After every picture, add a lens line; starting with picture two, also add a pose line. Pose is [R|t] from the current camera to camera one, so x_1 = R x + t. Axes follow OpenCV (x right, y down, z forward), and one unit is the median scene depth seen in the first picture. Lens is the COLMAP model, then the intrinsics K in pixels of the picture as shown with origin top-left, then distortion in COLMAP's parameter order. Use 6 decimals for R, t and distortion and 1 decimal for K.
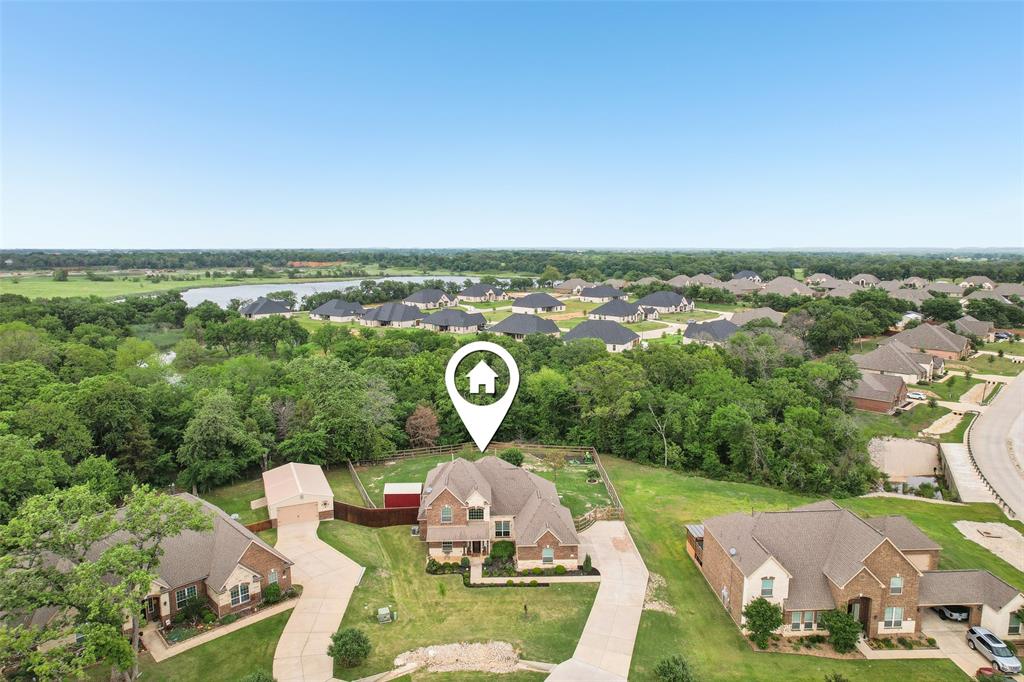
lens RADIAL K [[668.4, 0, 512.0], [0, 668.4, 341.0], [0, 0, 1]] dist [-0.083217, 0.070517]
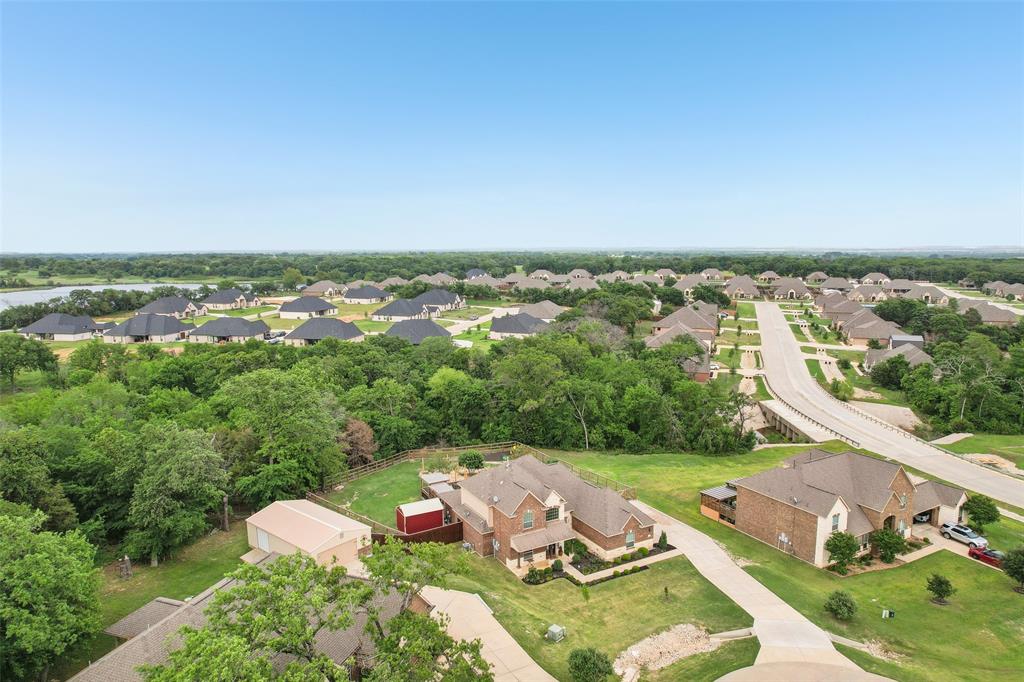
lens RADIAL K [[668.4, 0, 512.0], [0, 668.4, 341.0], [0, 0, 1]] dist [-0.083217, 0.070517]
pose [[0.890718, -0.065906, 0.449752, -0.333446], [0.067187, 0.997654, 0.013134, -0.005361], [-0.449563, 0.018519, 0.893057, 0.099929]]
